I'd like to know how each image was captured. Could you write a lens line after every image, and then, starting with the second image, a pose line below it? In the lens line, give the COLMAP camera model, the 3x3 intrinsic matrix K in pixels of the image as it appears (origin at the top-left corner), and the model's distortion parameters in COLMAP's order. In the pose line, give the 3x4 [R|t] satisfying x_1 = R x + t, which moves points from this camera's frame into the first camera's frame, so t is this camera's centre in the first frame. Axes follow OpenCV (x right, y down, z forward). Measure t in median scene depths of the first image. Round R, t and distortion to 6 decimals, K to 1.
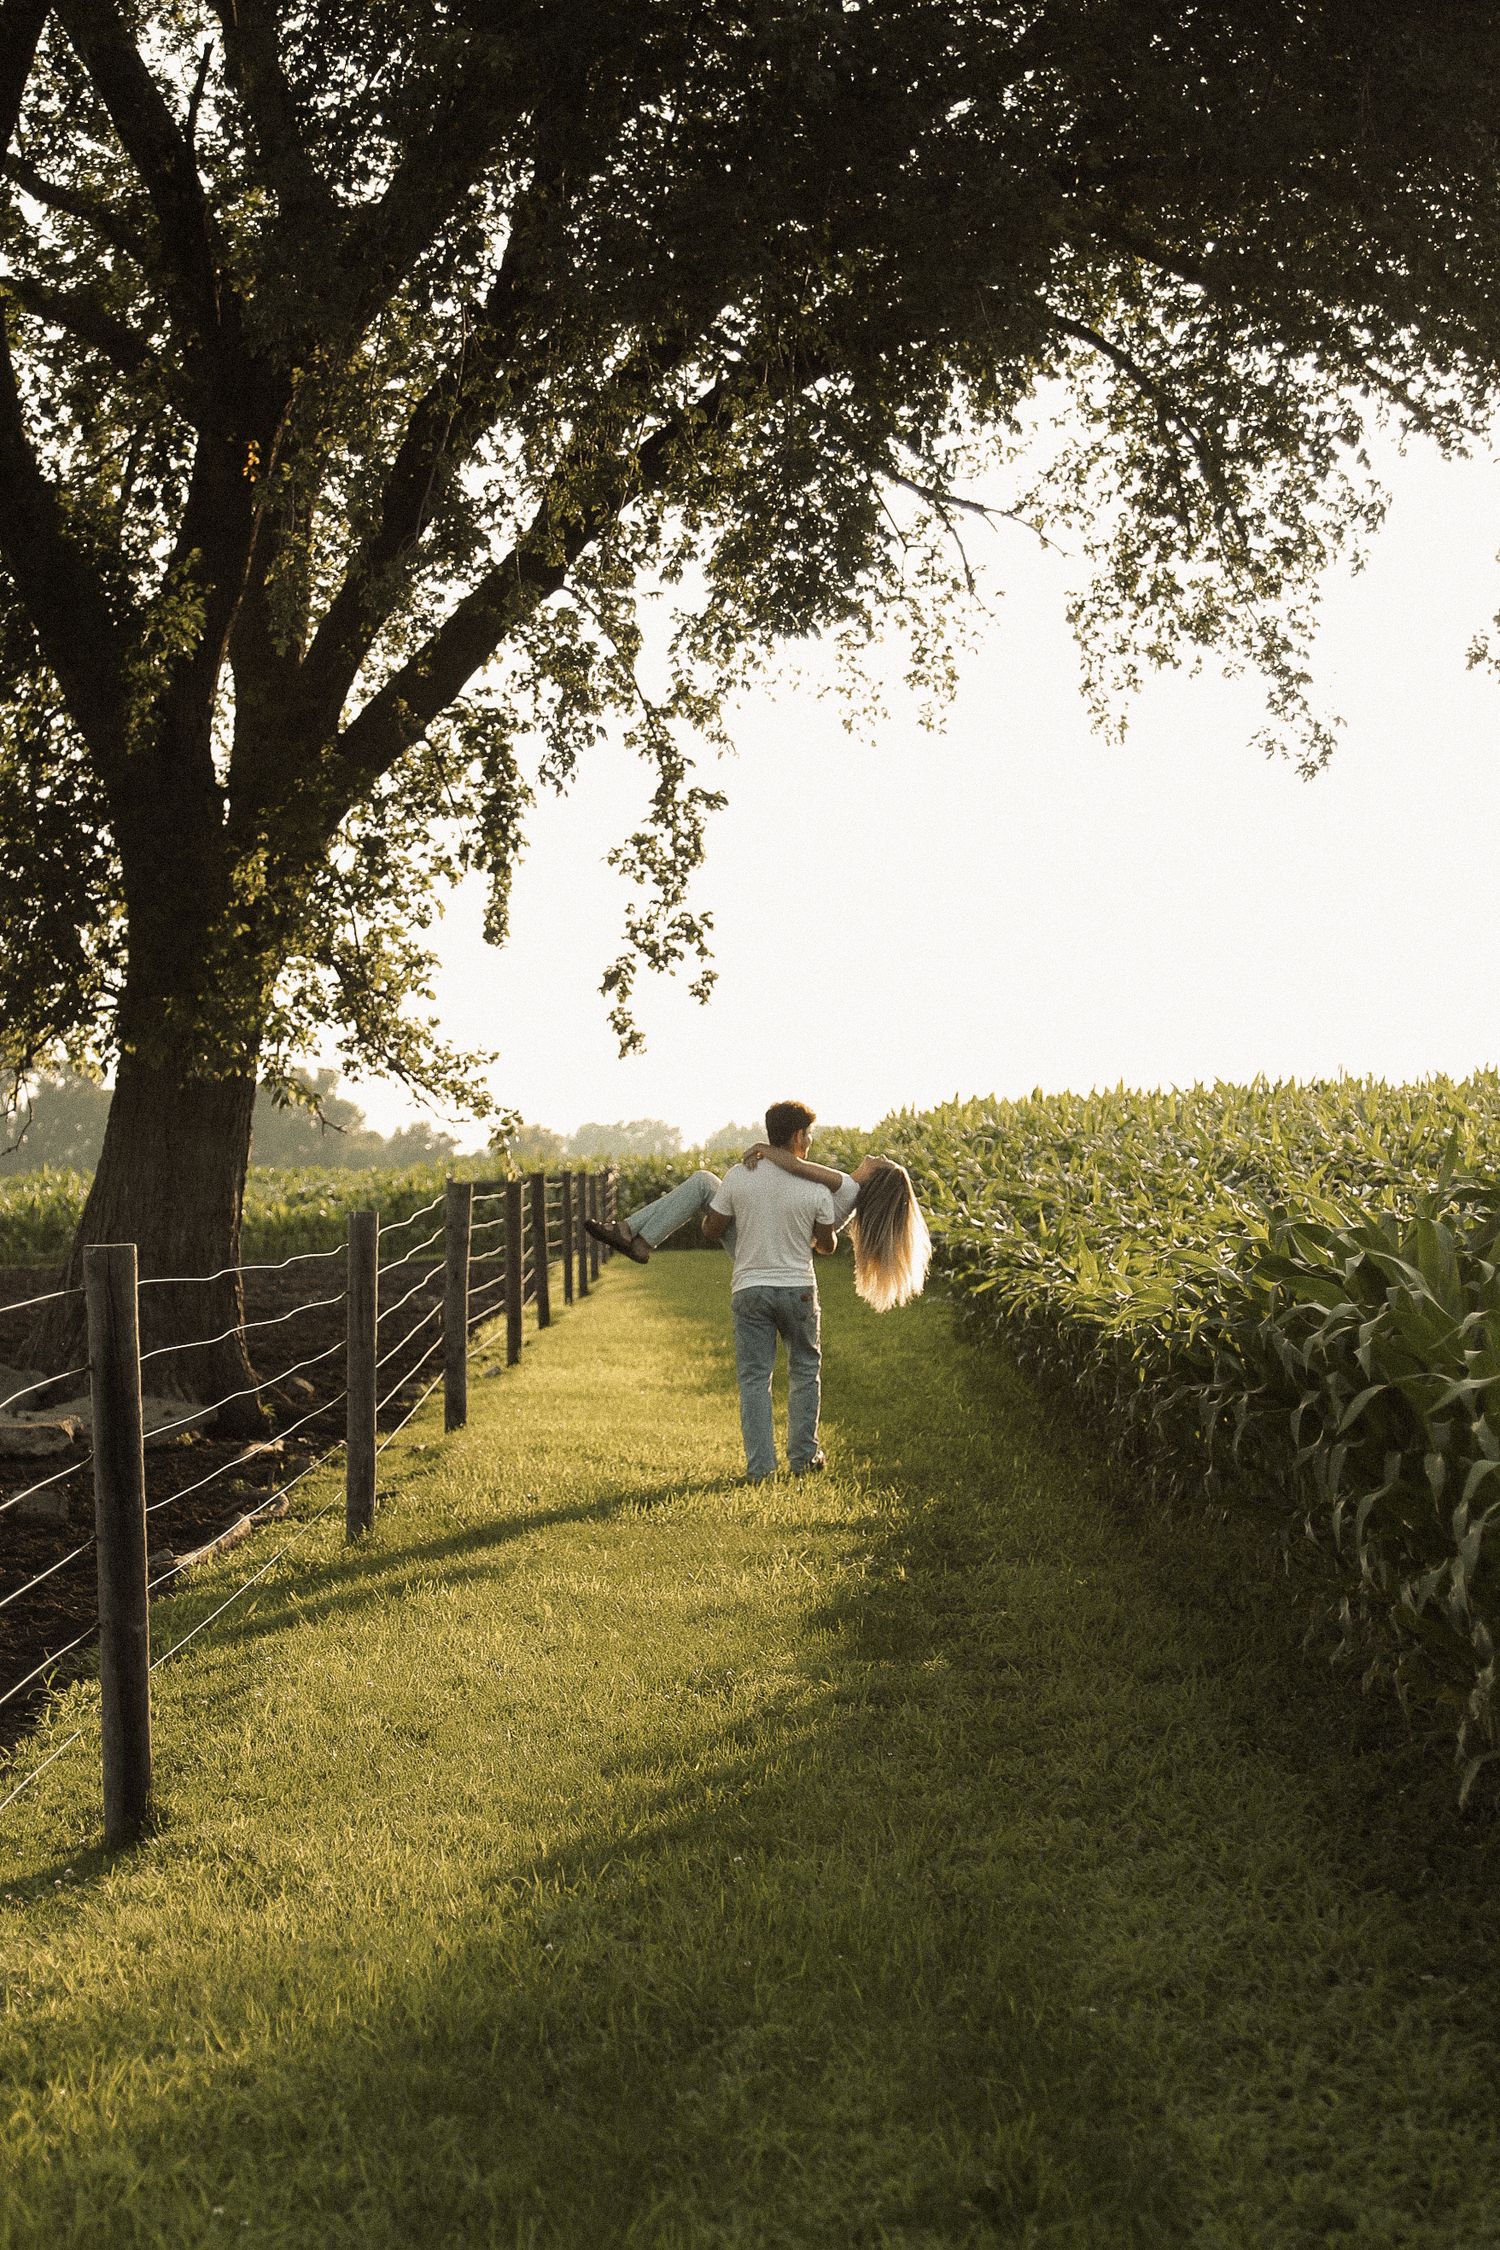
lens RADIAL K [[4696.6, 0, 675.2], [0, 4696.6, 1195.0], [0, 0, 1]] dist [0.279891, 0.000000]
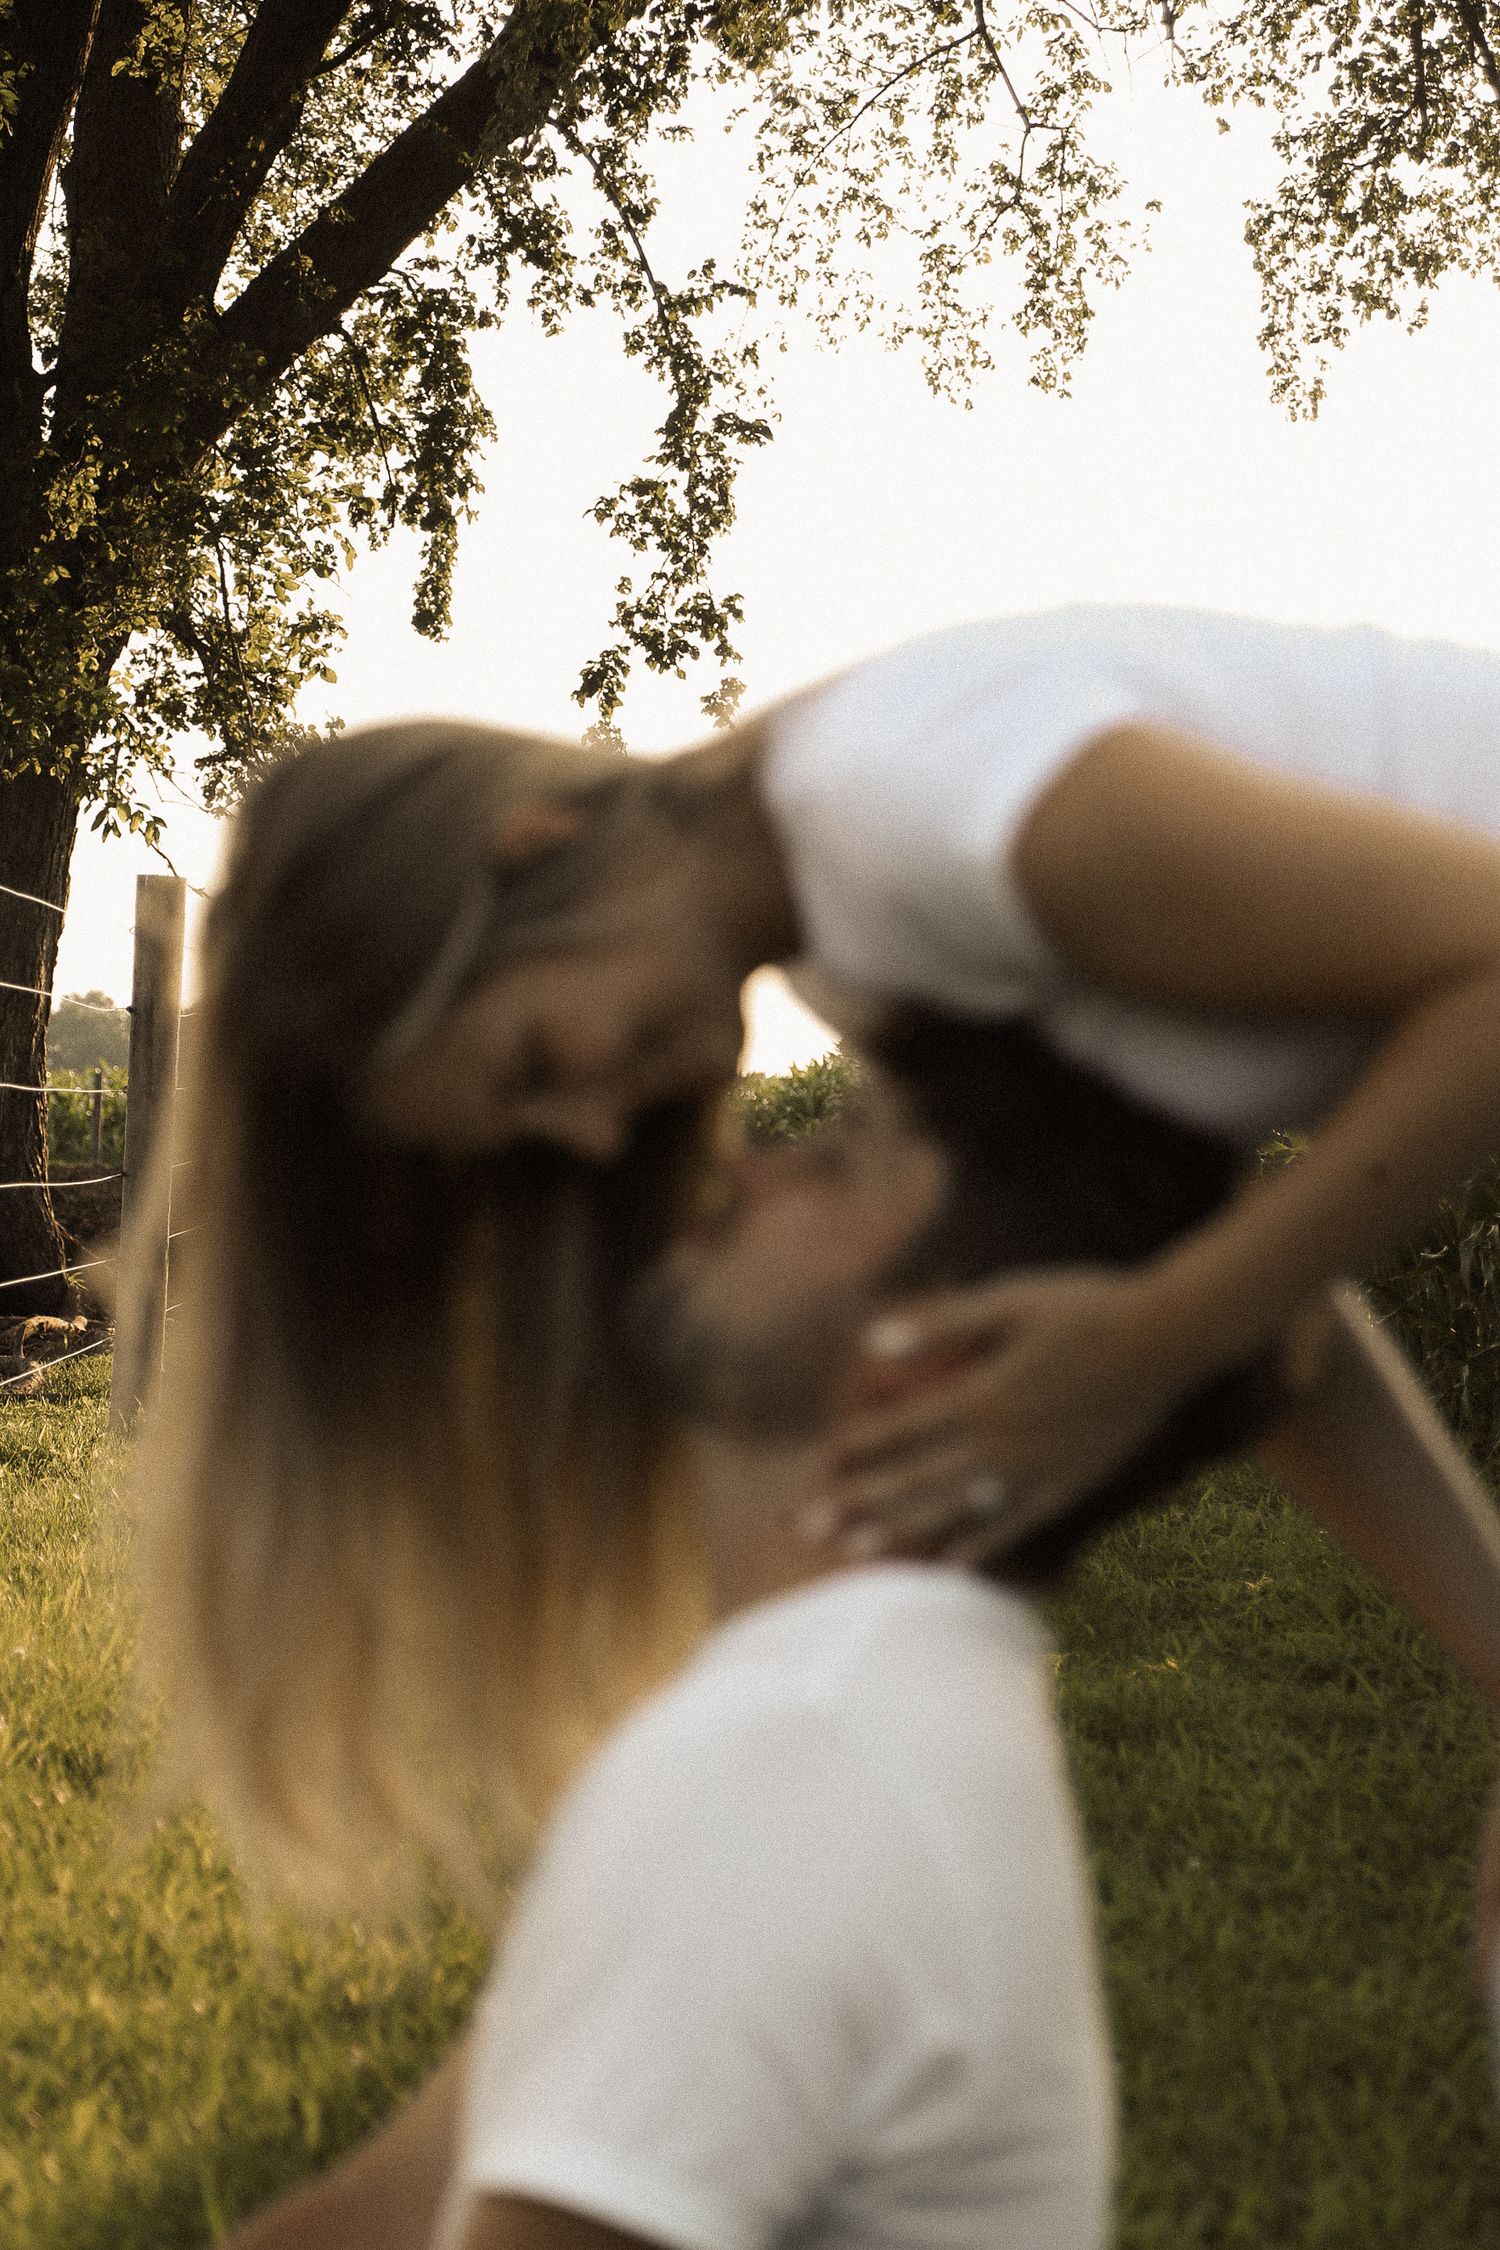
lens RADIAL K [[5221.0, 0, 702.2], [0, 5221.0, 1129.3], [0, 0, 1]] dist [0.445284, 0.000000]
pose [[0.999083, 0.041618, 0.010072, -0.002455], [-0.041563, 0.999120, -0.005629, 0.023799], [-0.010298, 0.005205, 0.999933, 0.219056]]
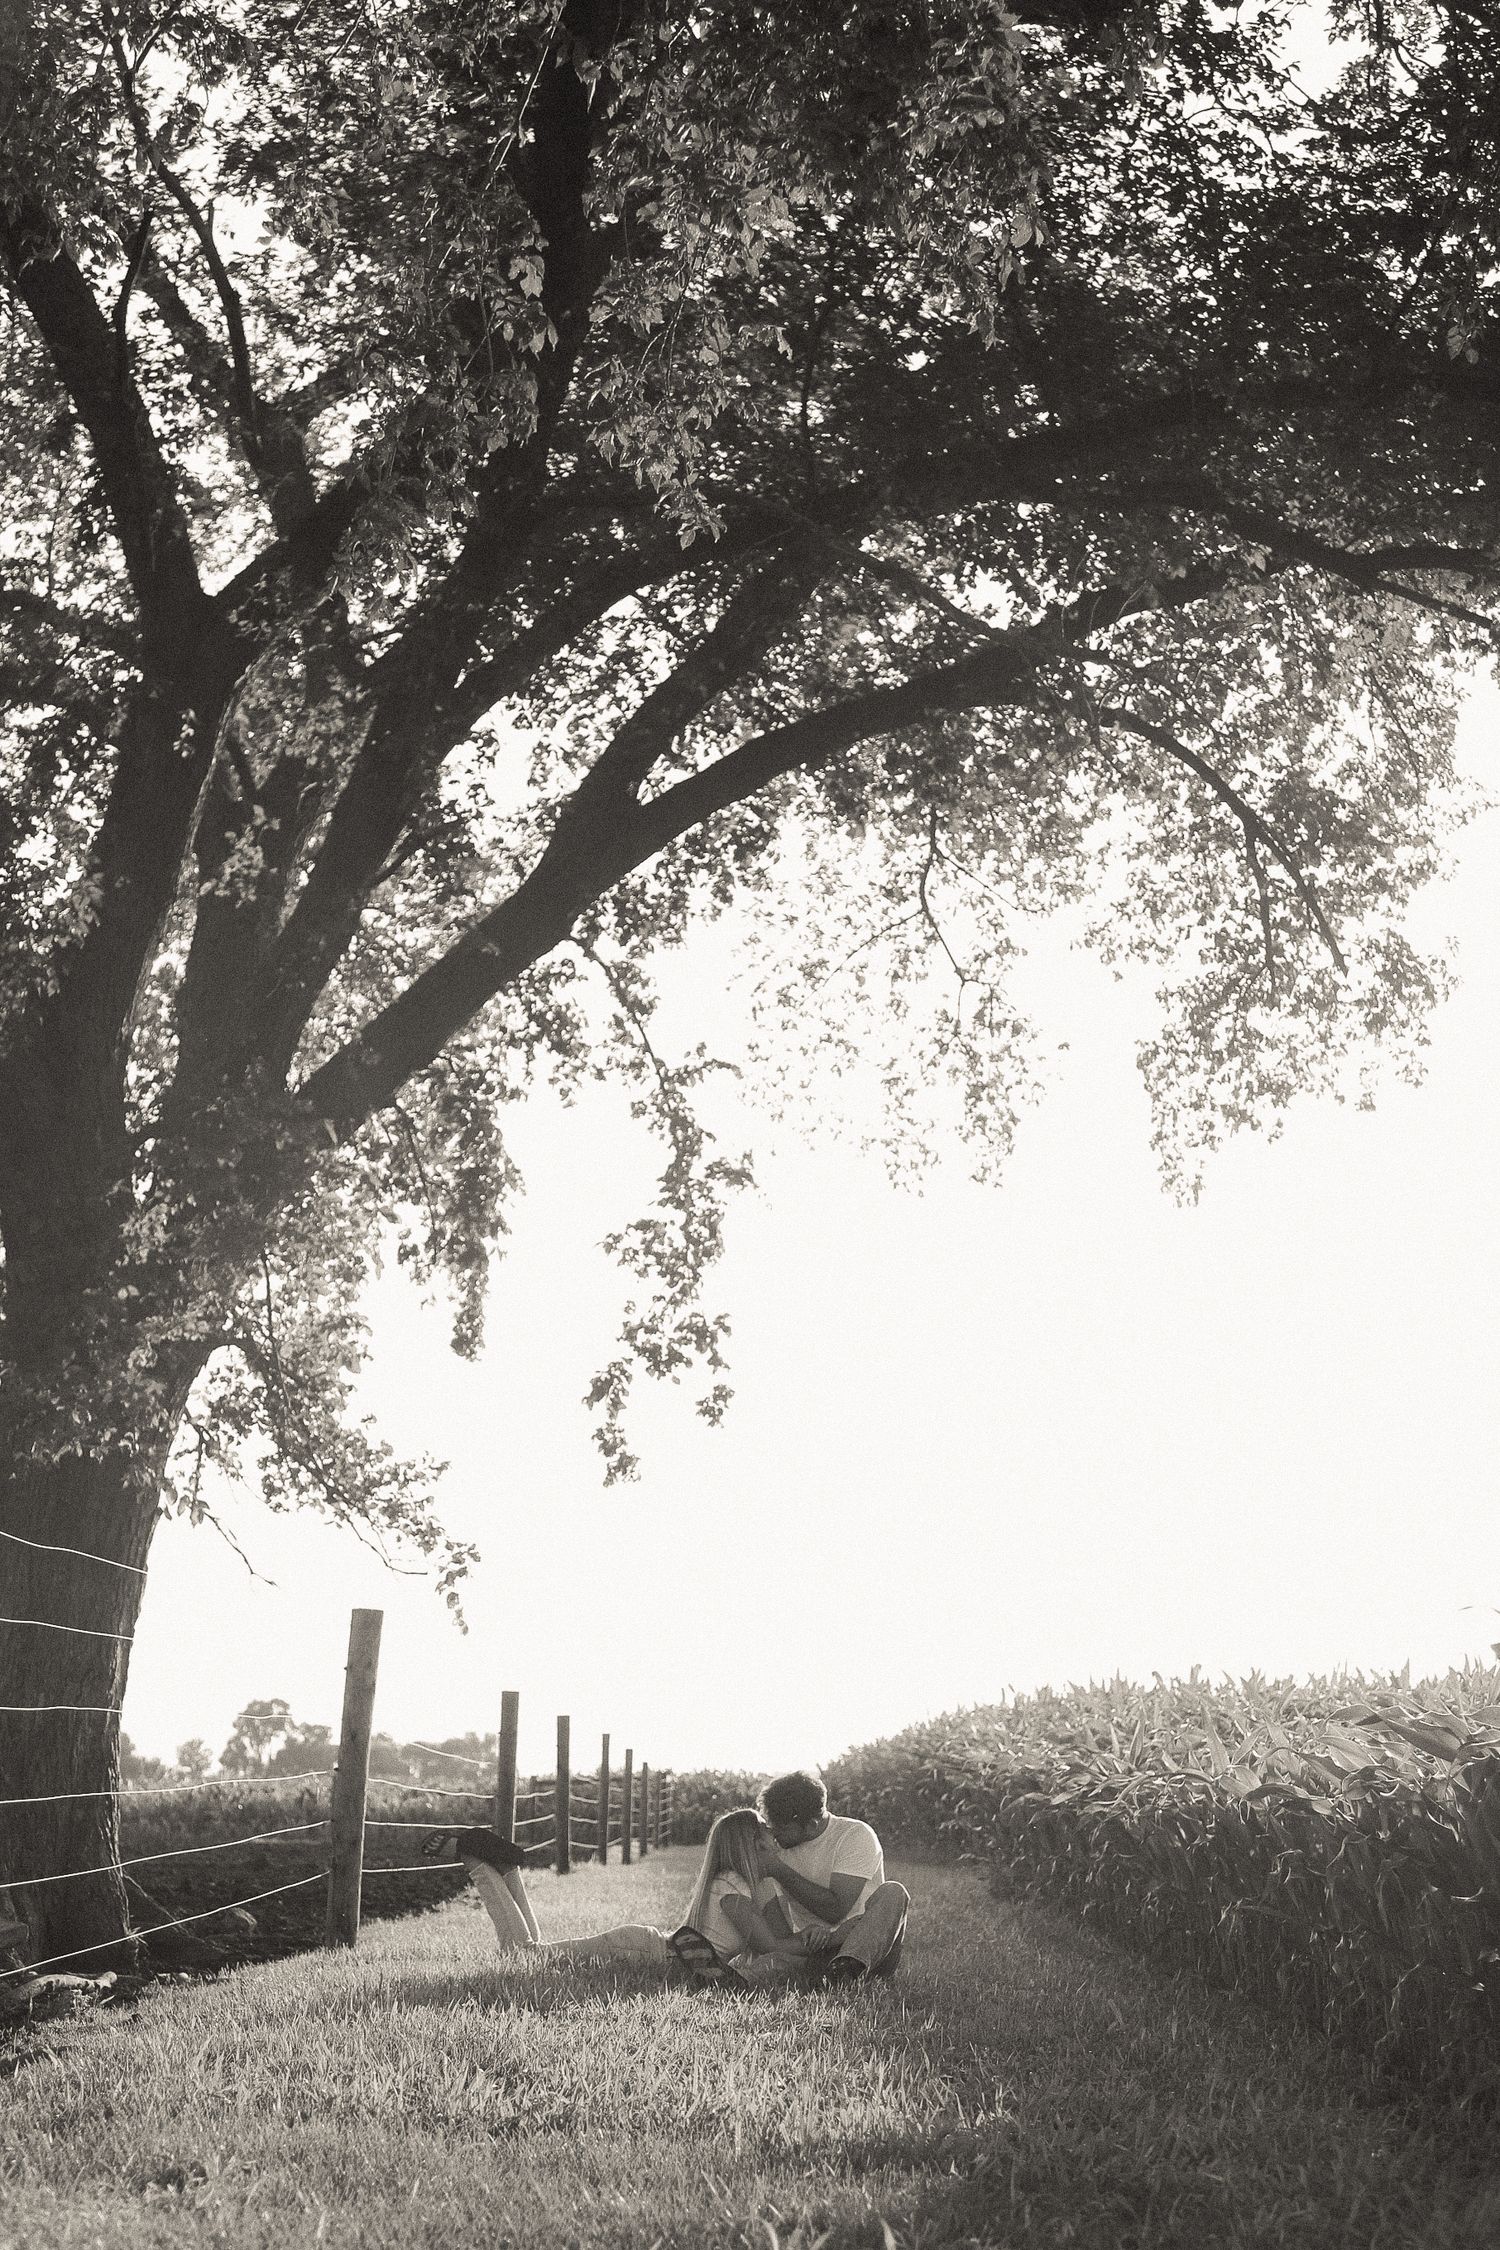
lens RADIAL K [[3253.1, 0, 746.3], [0, 3253.1, 1125.9], [0, 0, 1]] dist [0.177916, 0.000000]
pose [[0.999426, 0.033550, -0.004692, 0.012320], [-0.033782, 0.976703, -0.211918, 0.027534], [-0.002527, 0.211955, 0.977276, 0.438131]]
